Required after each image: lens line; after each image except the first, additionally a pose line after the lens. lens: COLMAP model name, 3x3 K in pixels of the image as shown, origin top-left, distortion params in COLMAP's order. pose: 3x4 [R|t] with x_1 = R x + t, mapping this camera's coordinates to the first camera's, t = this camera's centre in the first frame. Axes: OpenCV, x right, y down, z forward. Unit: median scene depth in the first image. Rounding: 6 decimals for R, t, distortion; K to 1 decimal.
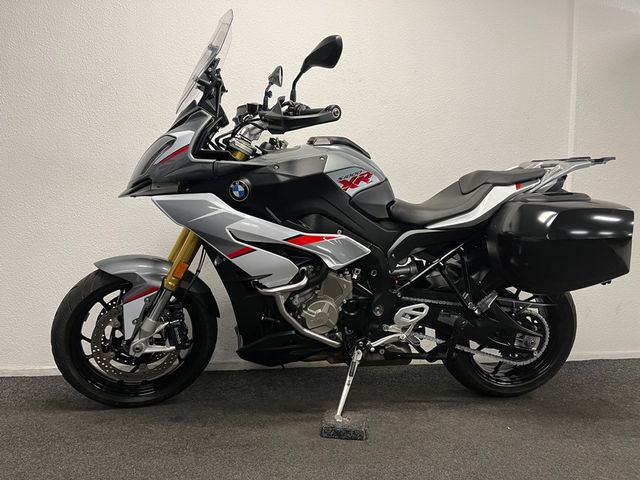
lens RADIAL K [[488.3, 0, 317.9], [0, 488.3, 246.6], [0, 0, 1]] dist [0.063159, -0.098411]
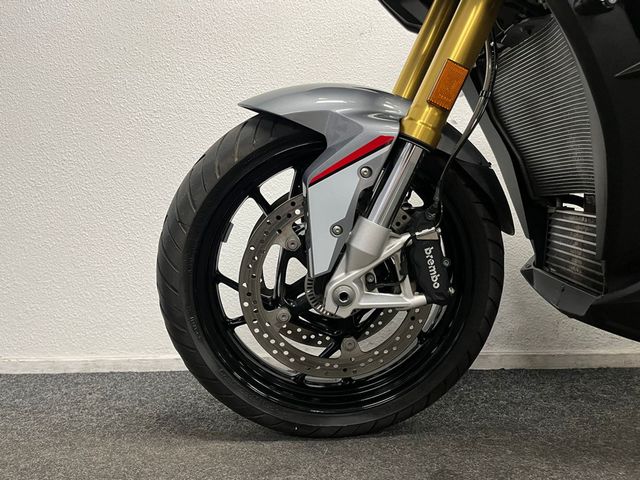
lens RADIAL K [[488.9, 0, 320.0], [0, 488.9, 240.0], [0, 0, 1]] dist [0.058839, -0.088549]
pose [[0.970941, -0.050146, -0.234007, -0.279897], [0.039678, 0.997999, -0.049234, 0.175243], [0.236008, 0.038519, 0.970987, 0.578850]]
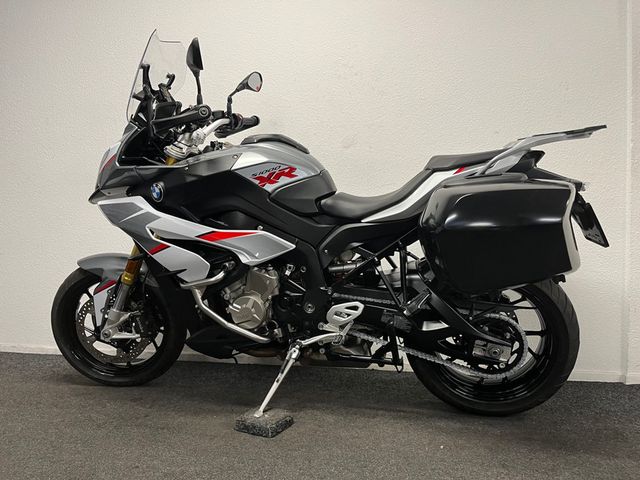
lens RADIAL K [[488.9, 0, 320.0], [0, 488.9, 240.0], [0, 0, 1]] dist [0.058839, -0.088549]
pose [[0.930507, -0.021073, -0.365667, 0.512491], [0.011814, 0.999551, -0.027538, 0.023635], [0.366083, 0.021305, 0.930338, 0.102345]]
